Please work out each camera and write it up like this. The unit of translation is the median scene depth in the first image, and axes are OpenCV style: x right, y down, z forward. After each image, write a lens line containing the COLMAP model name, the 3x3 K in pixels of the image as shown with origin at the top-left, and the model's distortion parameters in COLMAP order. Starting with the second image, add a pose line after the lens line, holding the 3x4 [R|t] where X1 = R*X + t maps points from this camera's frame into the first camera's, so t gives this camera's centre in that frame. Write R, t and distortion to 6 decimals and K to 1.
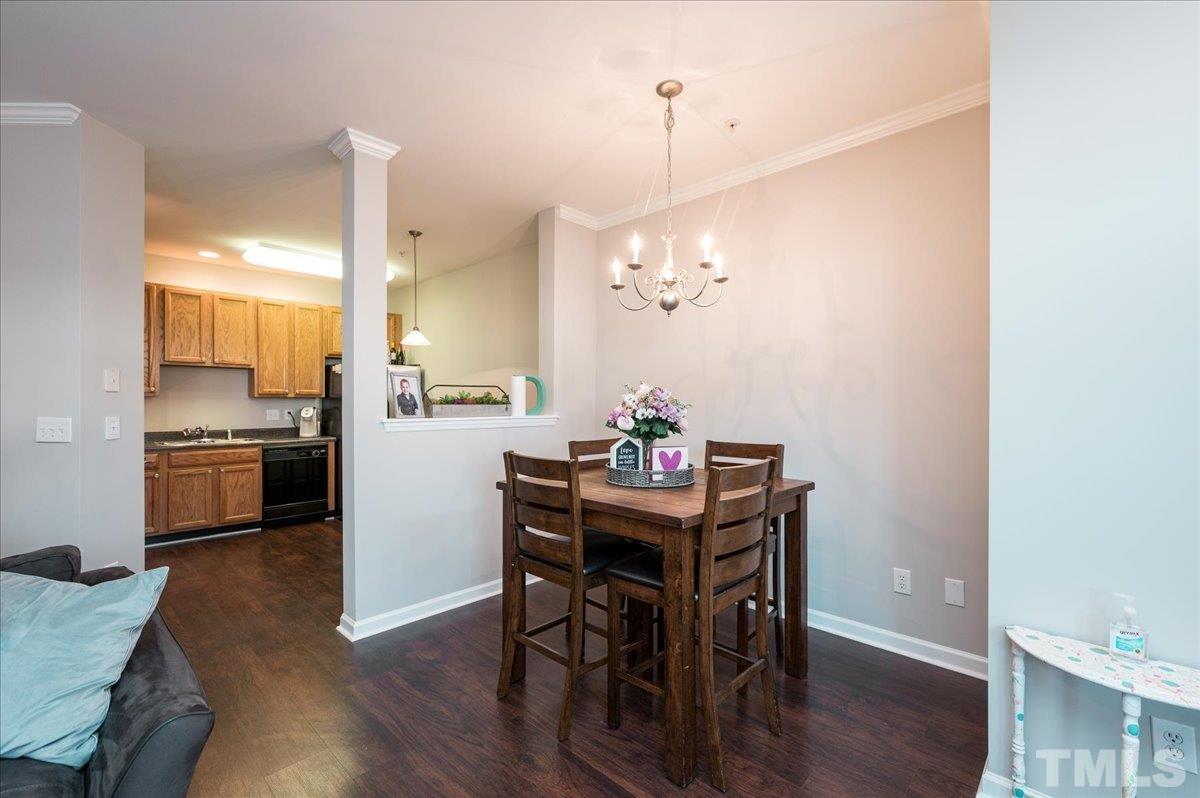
lens RADIAL K [[517.0, 0, 606.4], [0, 517.0, 403.2], [0, 0, 1]] dist [-0.001724, 0.000469]
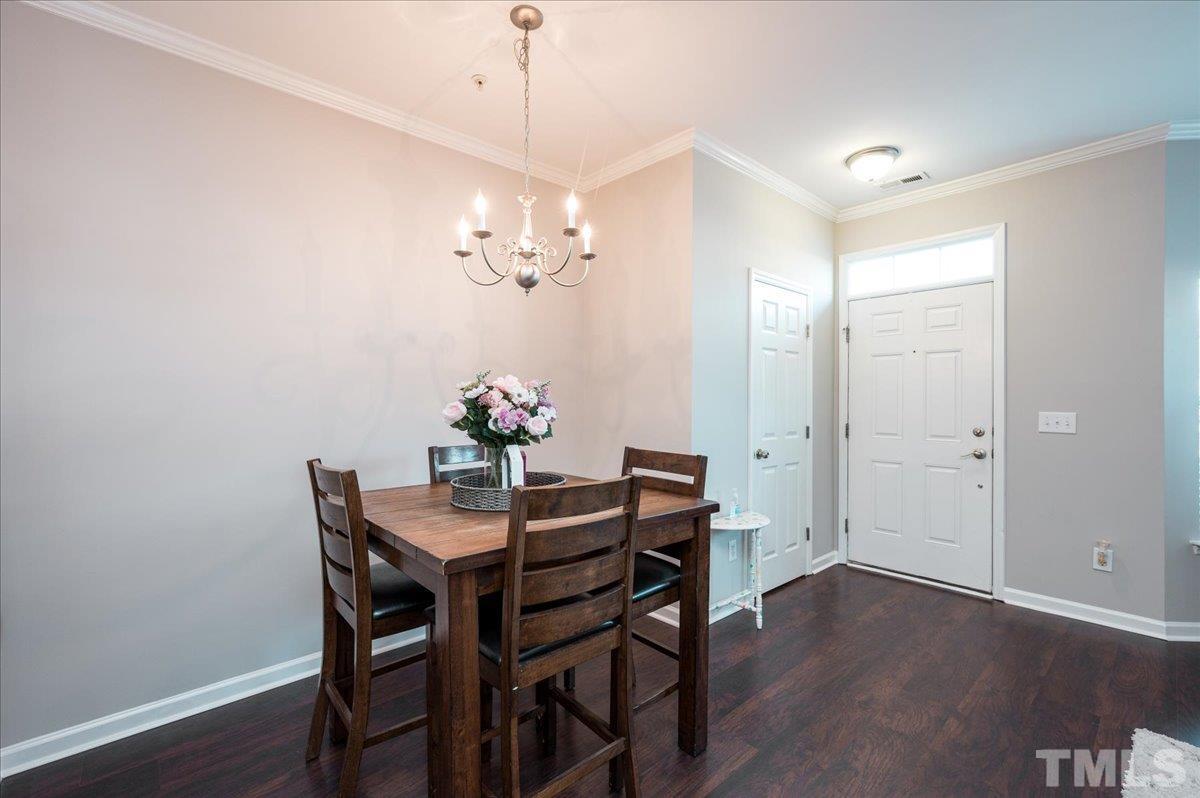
lens RADIAL K [[517.0, 0, 584.3], [0, 517.0, 400.0], [0, 0, 1]] dist [-0.001724, 0.000469]
pose [[0.091953, -0.006145, 0.995744, -0.436302], [0.000018, 0.999981, 0.006169, -0.003089], [-0.995763, -0.000549, 0.091951, 0.522792]]
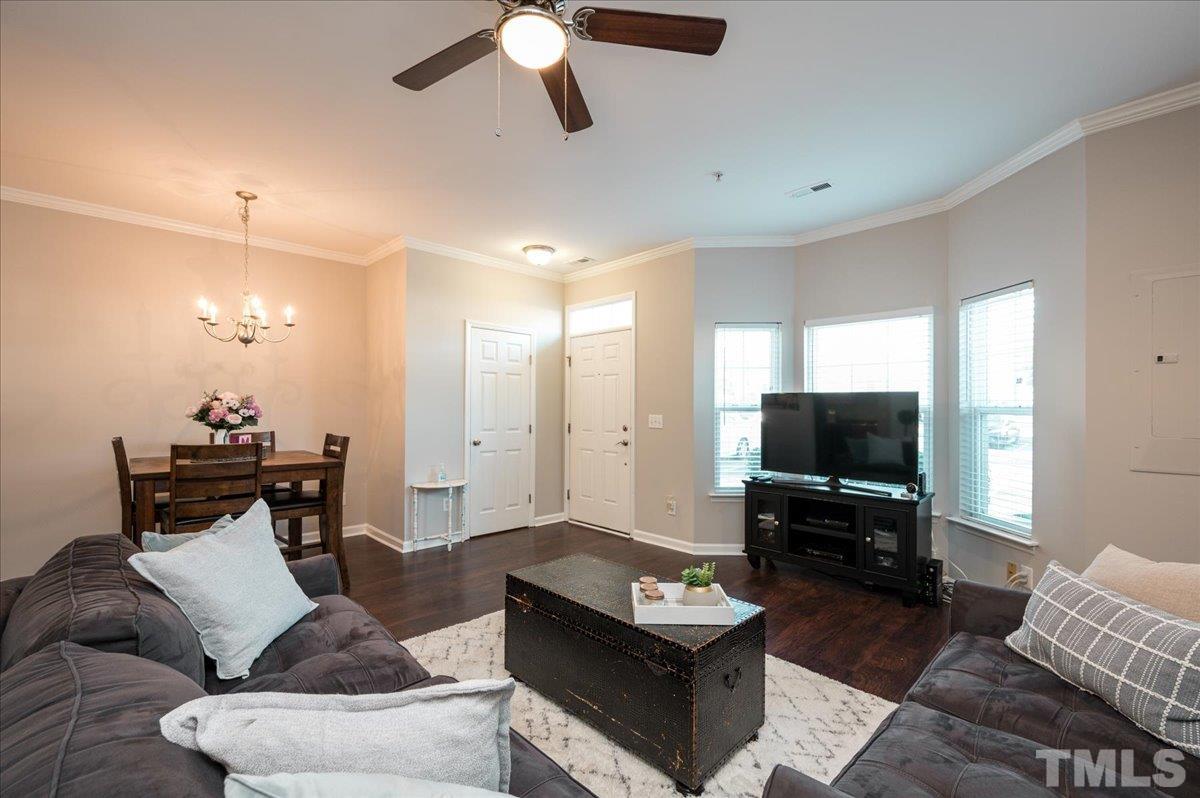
lens RADIAL K [[495.9, 0, 580.8], [0, 495.9, 405.1], [0, 0, 1]] dist [0.002144, -0.000743]
pose [[0.061503, -0.000879, 0.998107, -0.787595], [-0.002987, 0.999995, 0.001064, -0.003597], [-0.998102, -0.003046, 0.061500, -0.035777]]
